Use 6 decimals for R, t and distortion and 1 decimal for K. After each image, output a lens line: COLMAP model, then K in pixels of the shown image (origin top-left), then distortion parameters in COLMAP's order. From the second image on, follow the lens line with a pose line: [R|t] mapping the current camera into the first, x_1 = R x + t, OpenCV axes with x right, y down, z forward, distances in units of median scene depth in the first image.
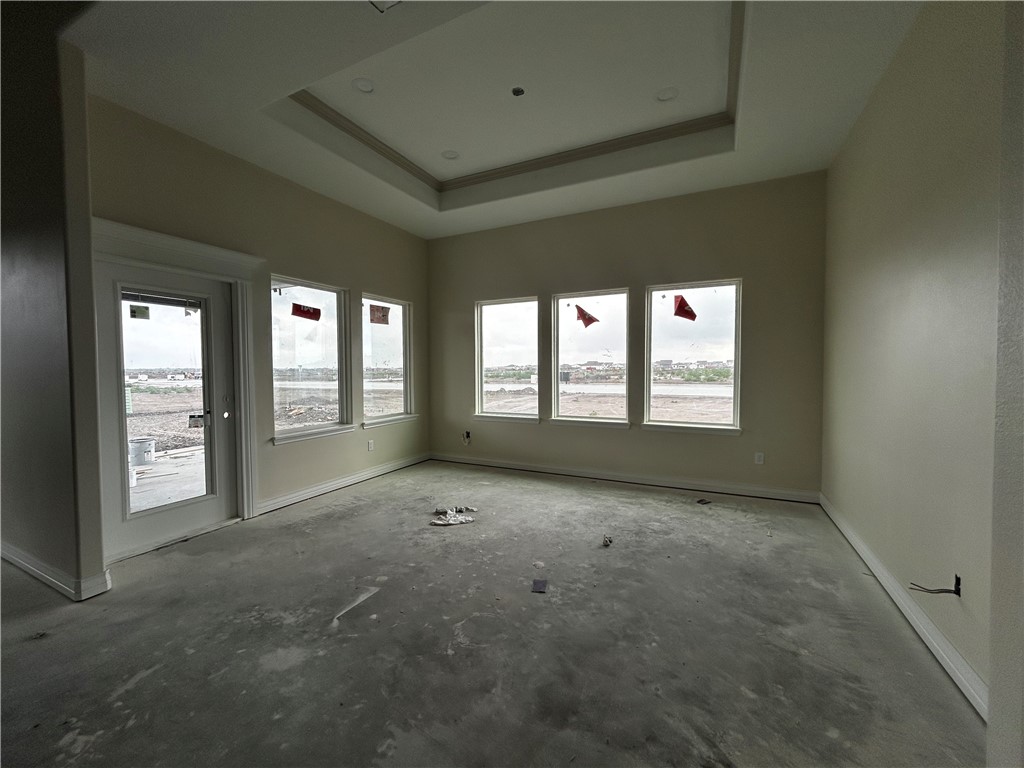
lens RADIAL K [[413.6, 0, 510.6], [0, 413.6, 383.2], [0, 0, 1]] dist [0.000568, -0.000018]
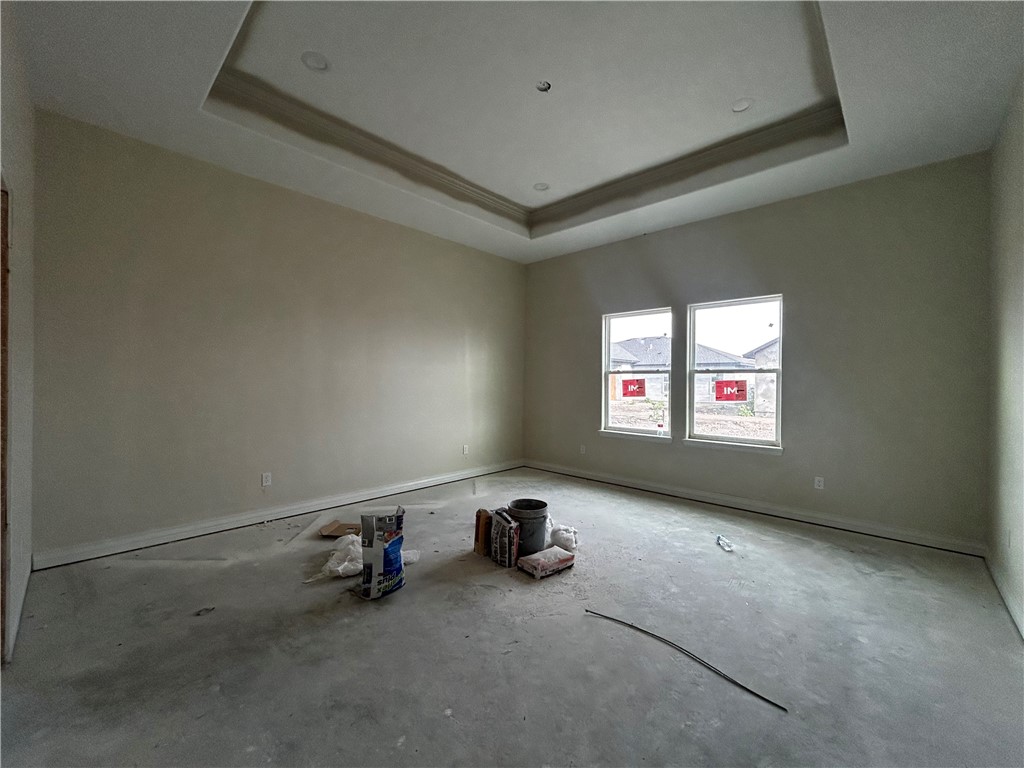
lens RADIAL K [[413.6, 0, 510.6], [0, 413.6, 383.2], [0, 0, 1]] dist [0.000568, -0.000018]
pose [[0.957296, 0.015097, -0.288714, 0.102875], [-0.024653, 0.999261, -0.029491, 0.001082], [0.288056, 0.035349, 0.956961, -0.053802]]
